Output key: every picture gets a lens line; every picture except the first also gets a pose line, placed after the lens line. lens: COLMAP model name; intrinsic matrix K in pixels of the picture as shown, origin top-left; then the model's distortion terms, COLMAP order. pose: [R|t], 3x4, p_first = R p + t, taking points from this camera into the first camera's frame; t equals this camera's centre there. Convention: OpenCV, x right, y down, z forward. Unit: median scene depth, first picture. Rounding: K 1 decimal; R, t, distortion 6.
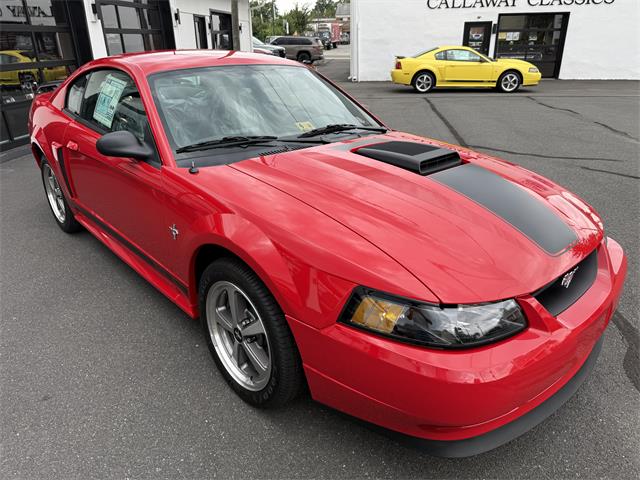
lens RADIAL K [[457.8, 0, 320.0], [0, 457.8, 240.0], [0, 0, 1]] dist [0.006843, -0.030762]
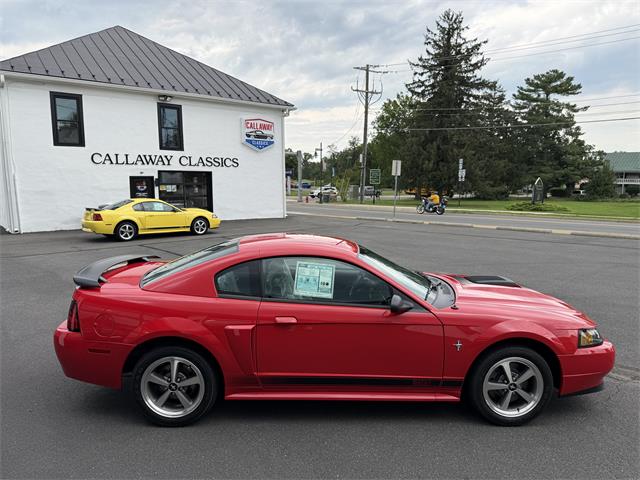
lens RADIAL K [[449.0, 0, 318.7], [0, 449.0, 242.3], [0, 0, 1]] dist [0.099692, -0.164645]
pose [[0.661401, -0.082144, 0.745521, -0.265256], [0.284895, 0.947001, -0.148405, -0.039133], [-0.693818, 0.310551, 0.649750, 0.021007]]
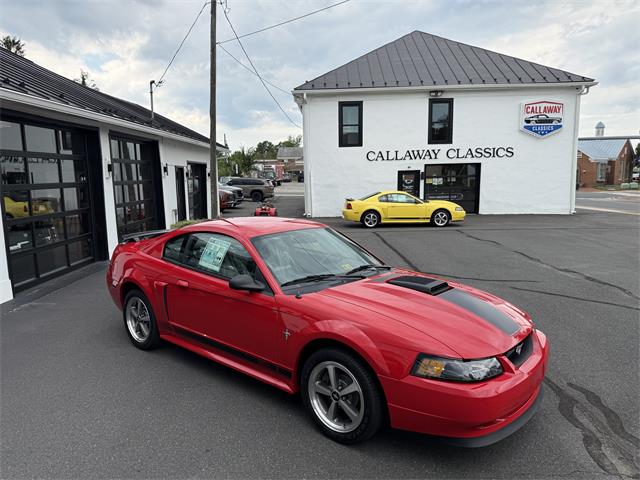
lens RADIAL K [[449.0, 0, 318.7], [0, 449.0, 242.3], [0, 0, 1]] dist [0.099692, -0.164645]
pose [[0.991985, -0.014976, 0.125463, -0.056971], [0.047592, 0.964107, -0.261212, 0.012779], [-0.117048, 0.265090, 0.957093, -0.090979]]
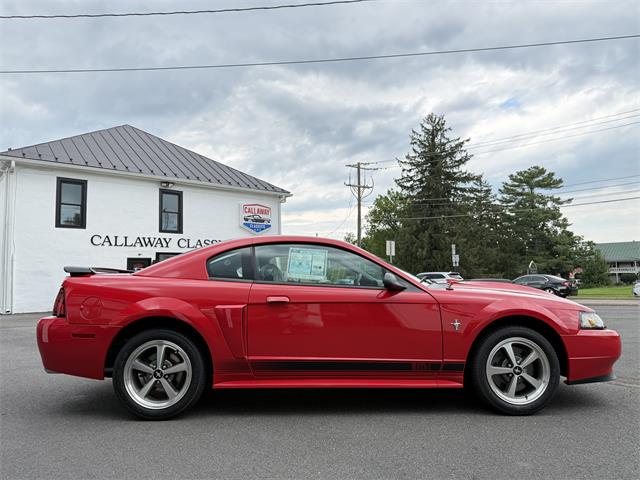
lens RADIAL K [[449.0, 0, 318.7], [0, 449.0, 242.3], [0, 0, 1]] dist [0.099692, -0.164645]
pose [[0.656318, 0.068674, 0.751353, -0.265438], [0.302023, 0.888665, -0.345046, 0.018413], [-0.691396, 0.453385, 0.562506, 0.041496]]
